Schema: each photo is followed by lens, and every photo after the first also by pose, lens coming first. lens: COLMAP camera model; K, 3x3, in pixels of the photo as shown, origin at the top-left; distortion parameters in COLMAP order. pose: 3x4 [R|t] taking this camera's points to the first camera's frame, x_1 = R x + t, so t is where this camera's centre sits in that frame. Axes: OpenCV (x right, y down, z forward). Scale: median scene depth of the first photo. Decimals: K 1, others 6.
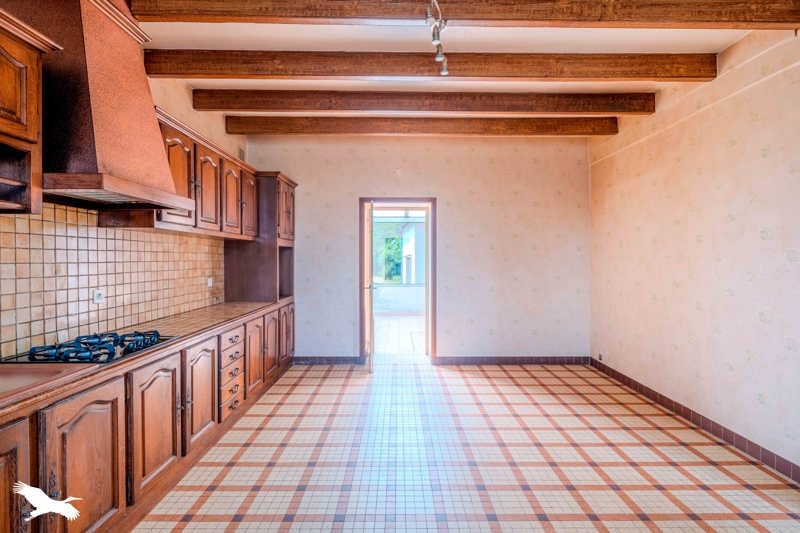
lens RADIAL K [[391.6, 0, 399.2], [0, 391.6, 267.3], [0, 0, 1]] dist [-0.000101, -0.000028]
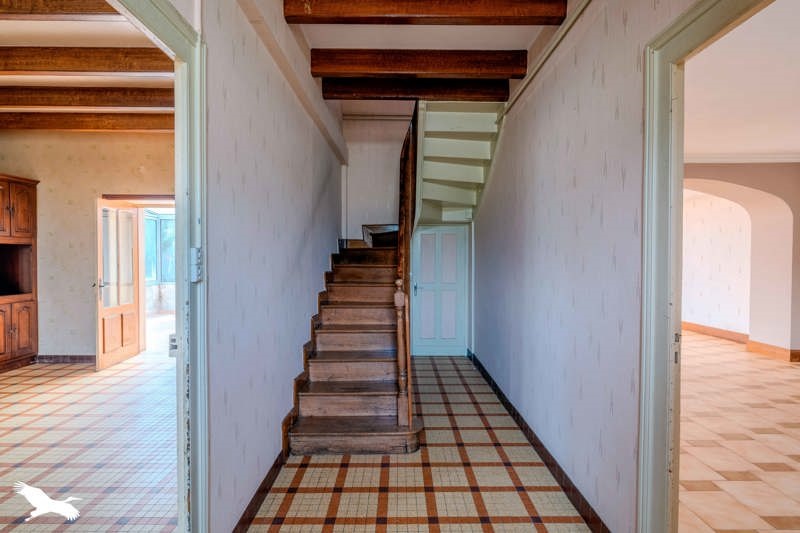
lens RADIAL K [[391.6, 0, 403.0], [0, 391.6, 258.5], [0, 0, 1]] dist [-0.000101, -0.000028]
pose [[0.999982, 0.002307, 0.005465, 0.656019], [-0.002199, 0.999806, -0.019583, 0.002502], [-0.005509, 0.019571, 0.999793, 0.009844]]
